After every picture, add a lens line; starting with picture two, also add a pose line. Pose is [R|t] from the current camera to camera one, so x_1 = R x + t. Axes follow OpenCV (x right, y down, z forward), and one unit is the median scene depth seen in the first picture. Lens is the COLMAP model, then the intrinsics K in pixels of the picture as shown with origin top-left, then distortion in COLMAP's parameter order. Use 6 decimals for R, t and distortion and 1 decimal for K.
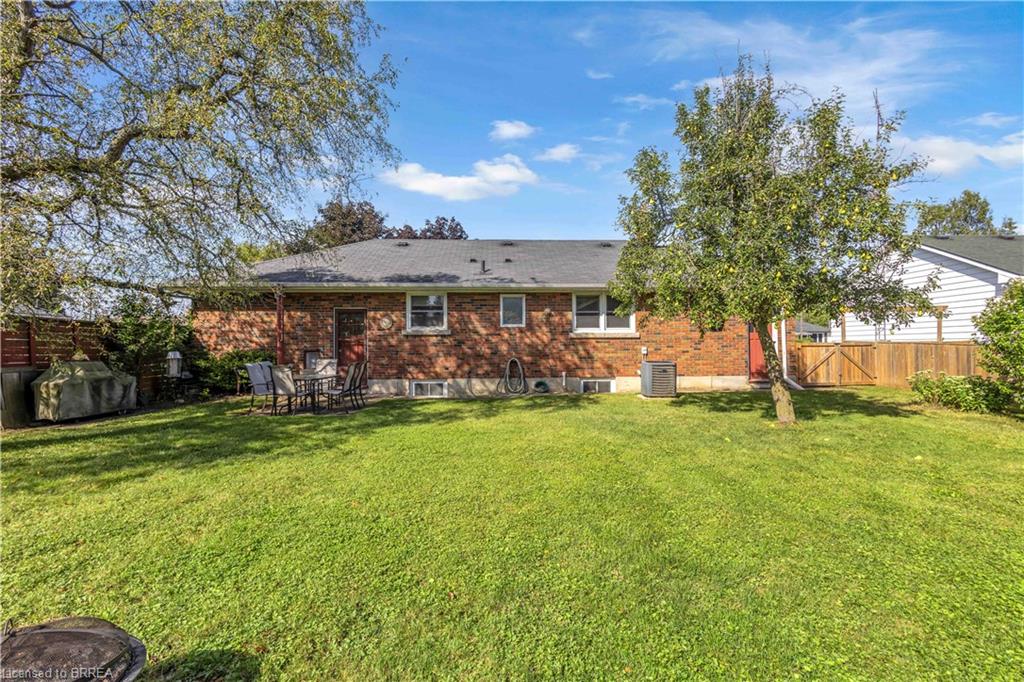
lens RADIAL K [[496.1, 0, 512.0], [0, 496.1, 341.0], [0, 0, 1]] dist [0.000669, 0.000034]
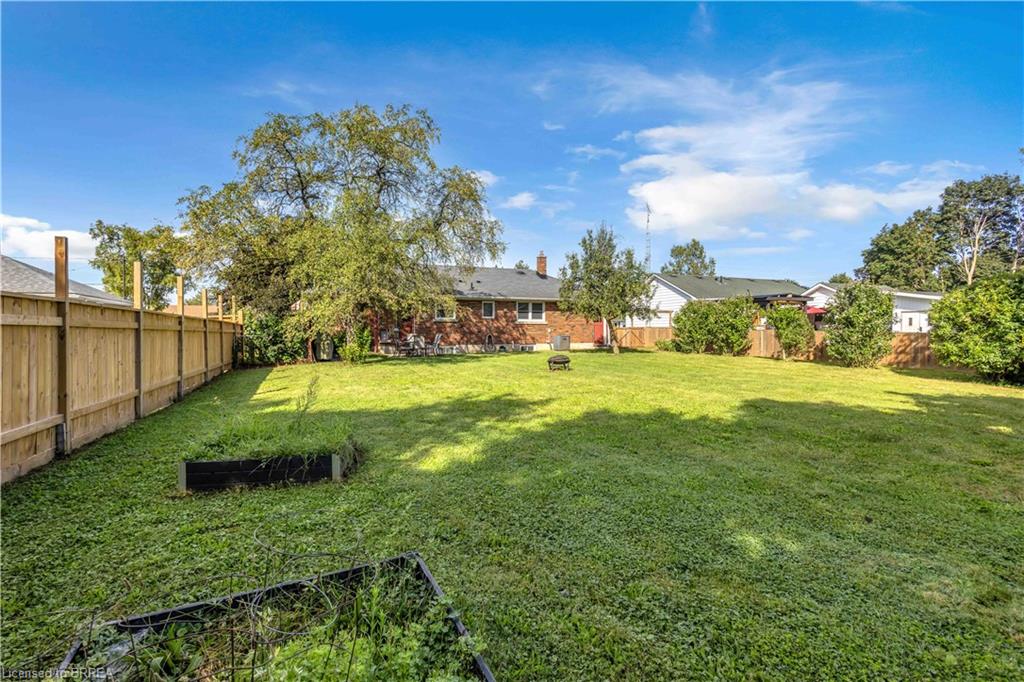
lens RADIAL K [[496.1, 0, 512.0], [0, 496.1, 341.0], [0, 0, 1]] dist [0.000669, 0.000034]
pose [[0.936426, -0.002610, 0.350855, -0.597511], [-0.007596, 0.999587, 0.027707, 0.007146], [-0.350782, -0.028611, 0.936020, -0.864937]]
